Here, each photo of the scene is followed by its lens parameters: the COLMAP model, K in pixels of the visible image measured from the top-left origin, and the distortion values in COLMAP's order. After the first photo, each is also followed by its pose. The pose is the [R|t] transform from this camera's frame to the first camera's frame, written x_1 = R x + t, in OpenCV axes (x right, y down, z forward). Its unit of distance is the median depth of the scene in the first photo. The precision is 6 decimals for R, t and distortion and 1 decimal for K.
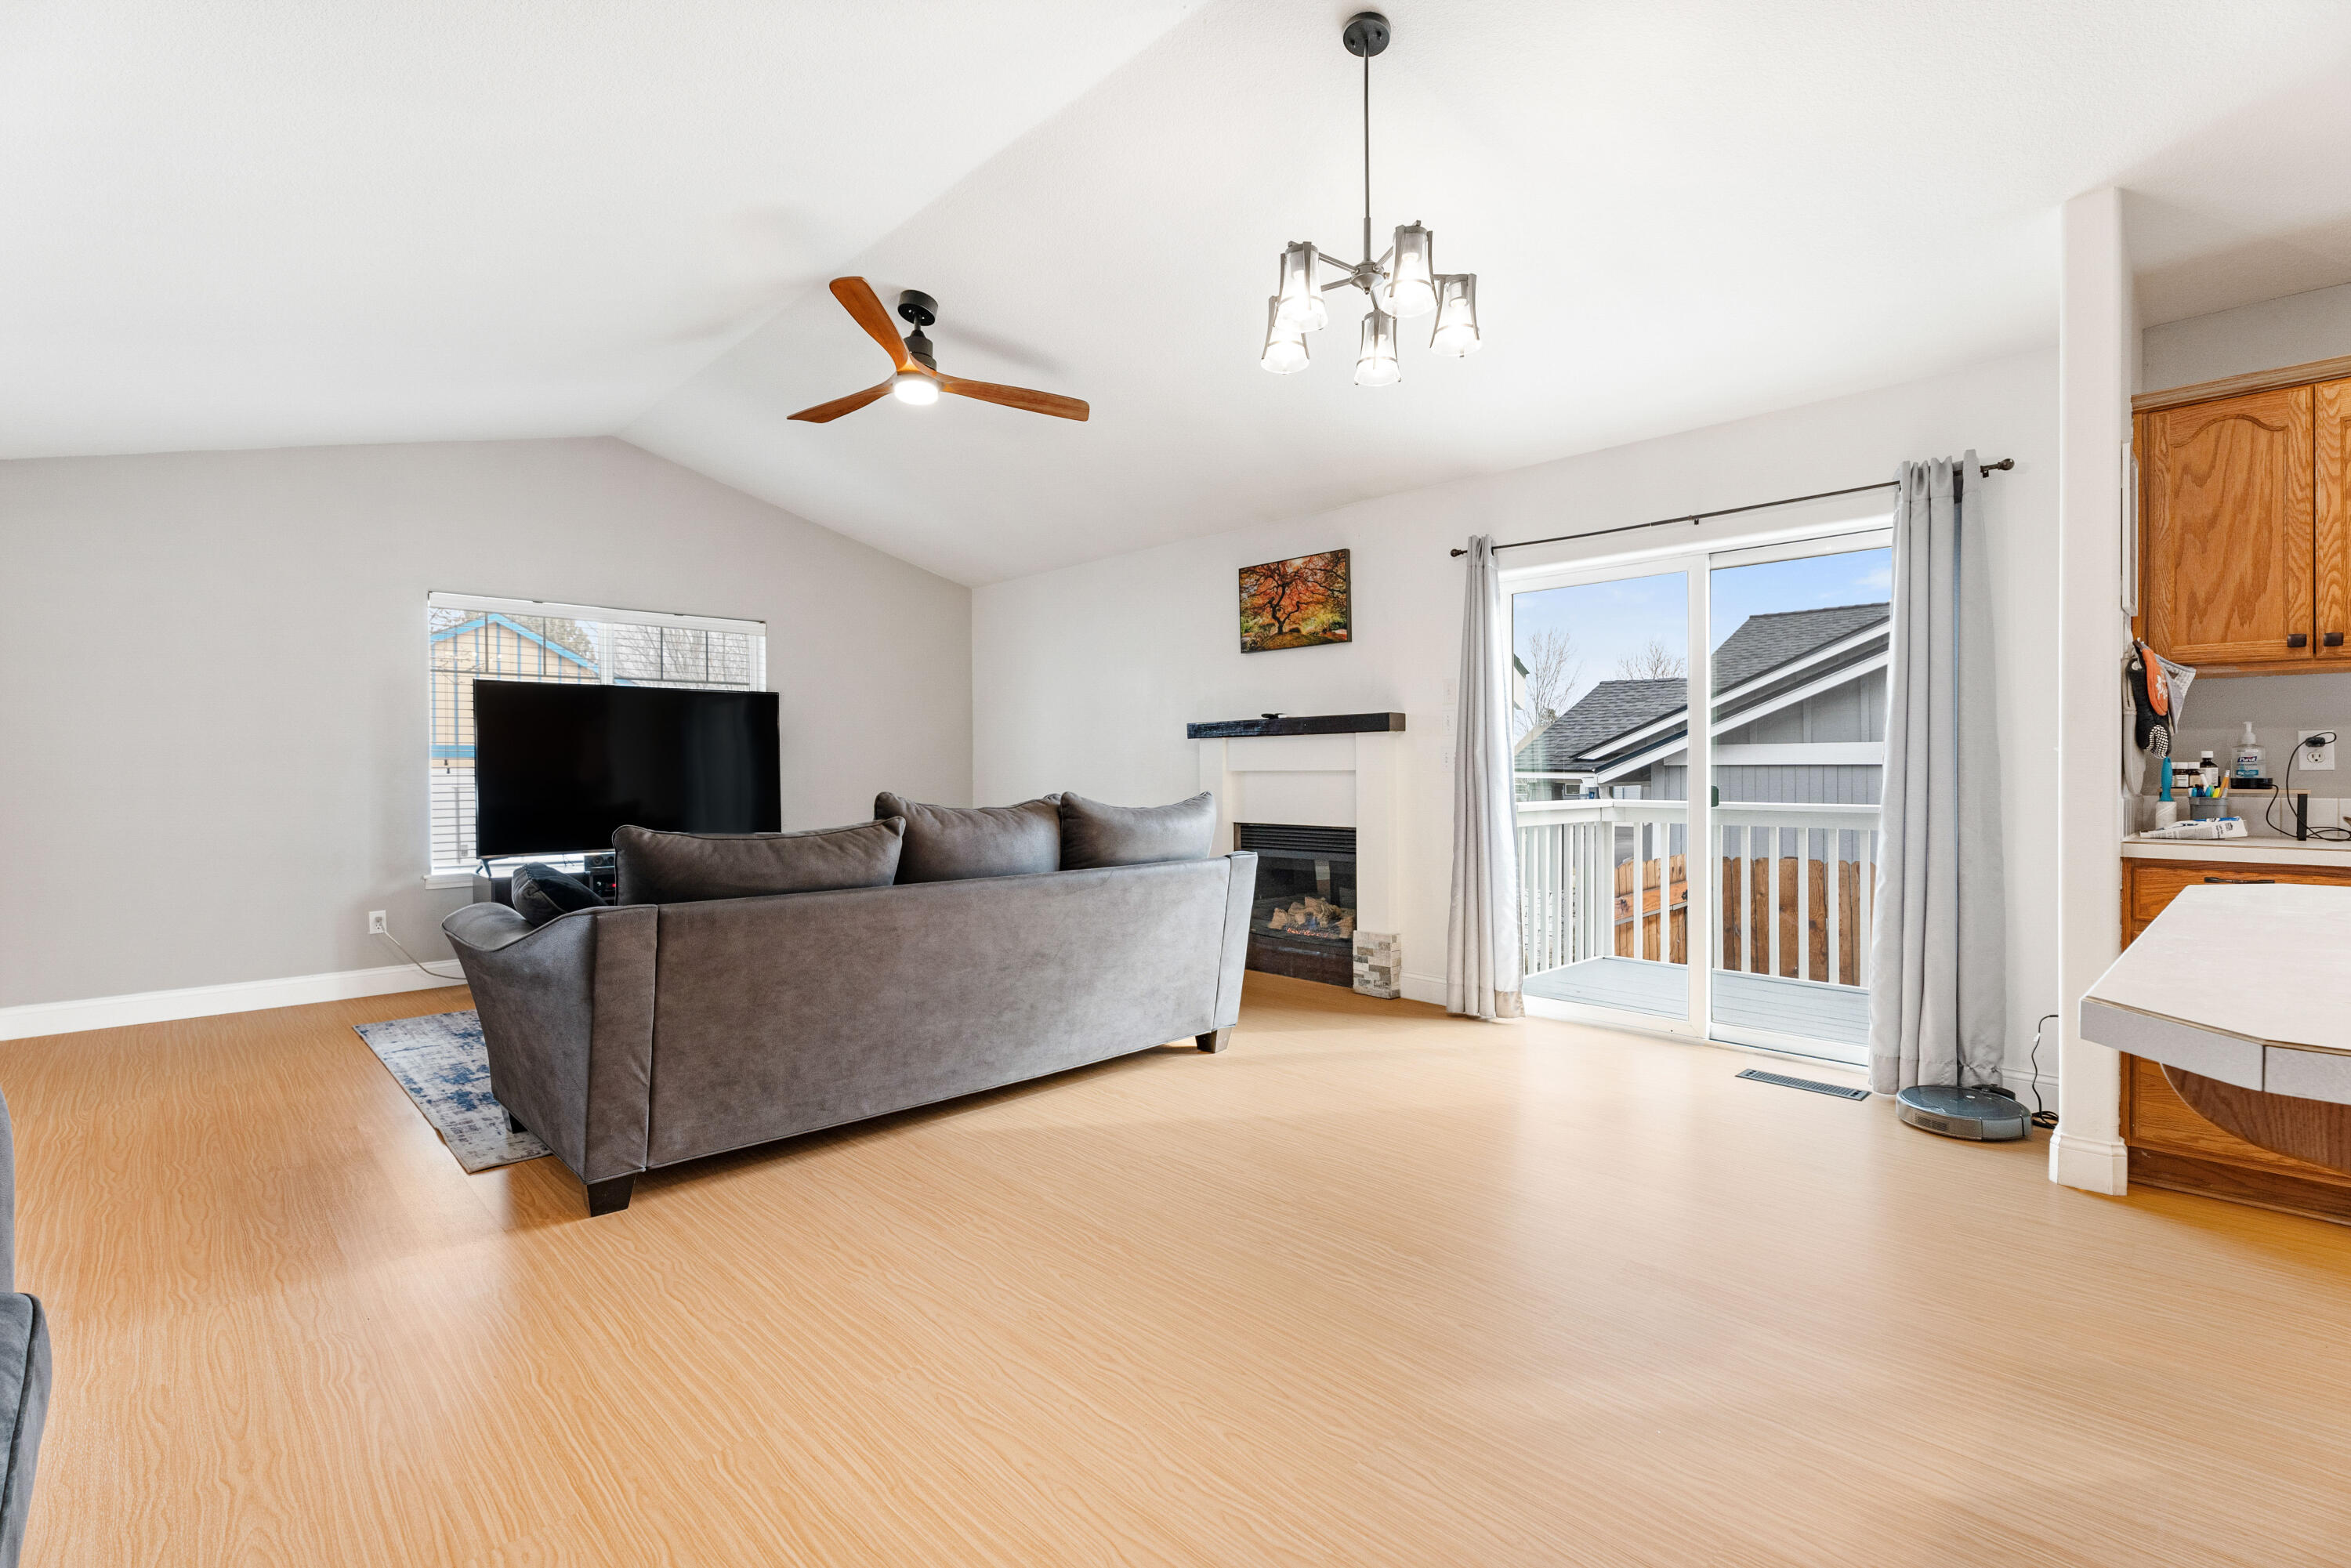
lens RADIAL K [[1062.4, 0, 1174.0], [0, 1062.4, 775.4], [0, 0, 1]] dist [-0.001623, 0.000659]
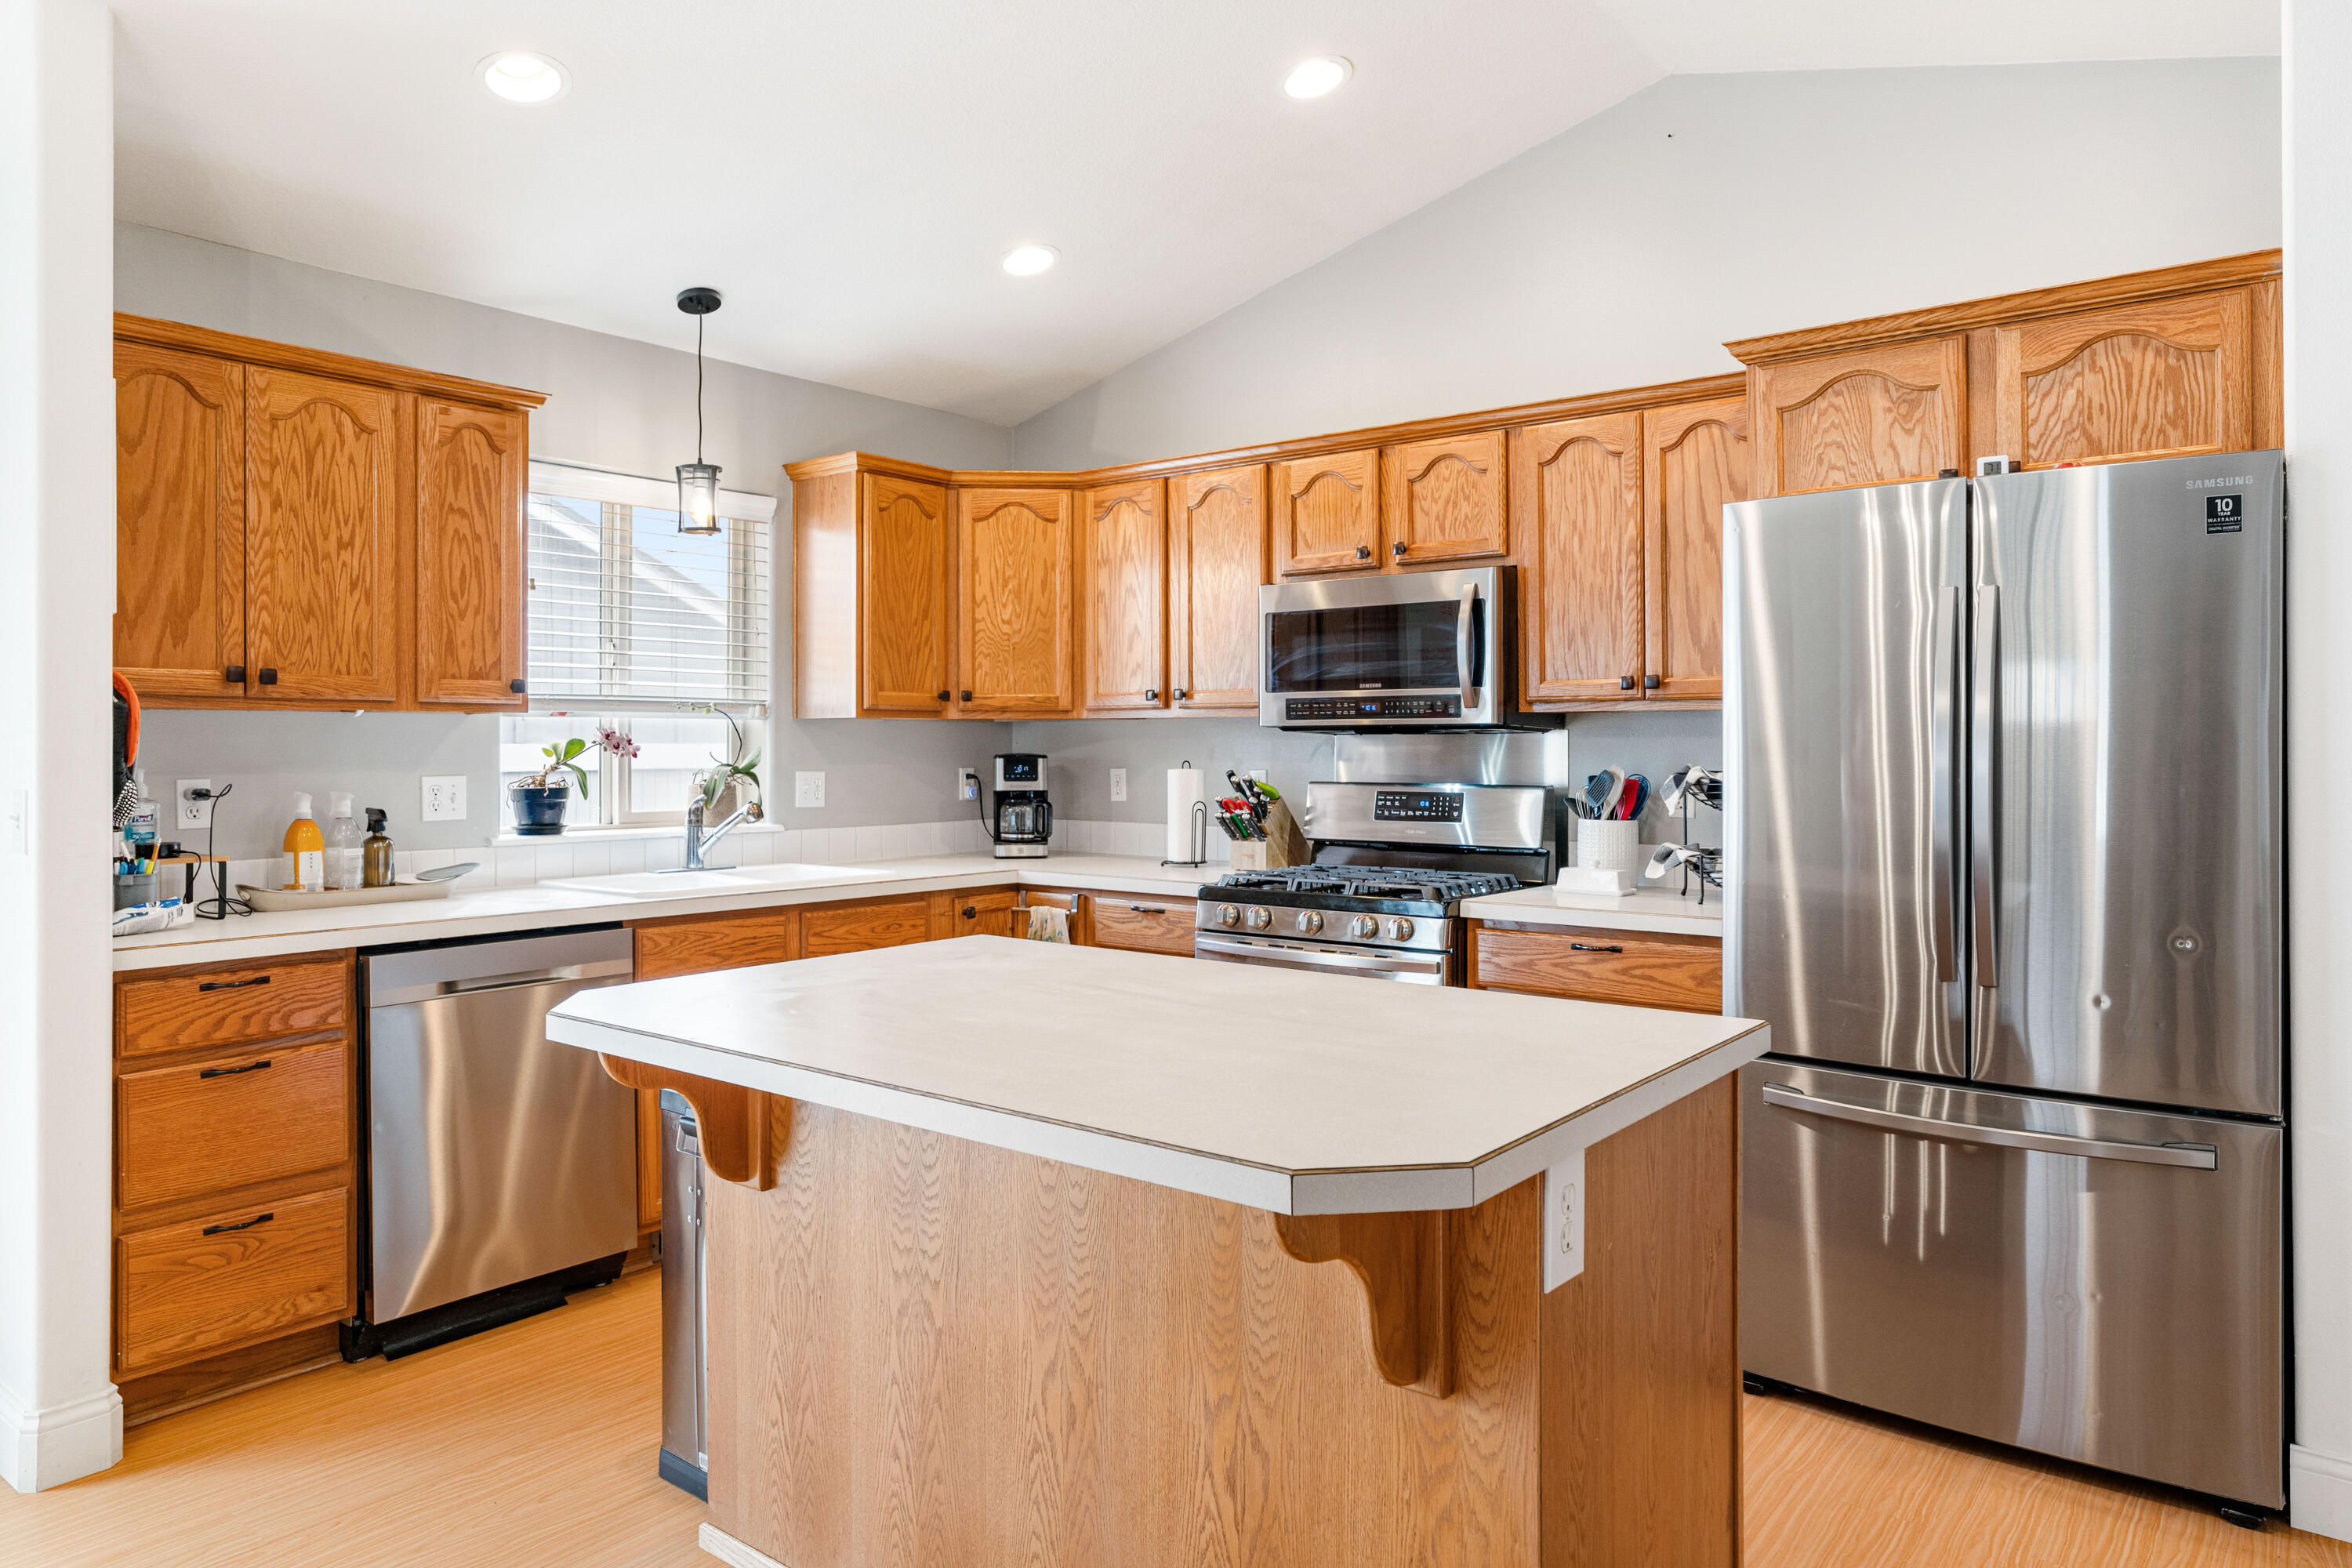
lens RADIAL K [[1481.7, 0, 1172.4], [0, 1481.7, 745.8], [0, 0, 1]] dist [0.001764, 0.000753]
pose [[-0.130701, 0.004731, 0.991411, -0.155388], [0.010437, 0.999940, -0.003396, -0.059880], [-0.991367, 0.009903, -0.130743, 0.431826]]
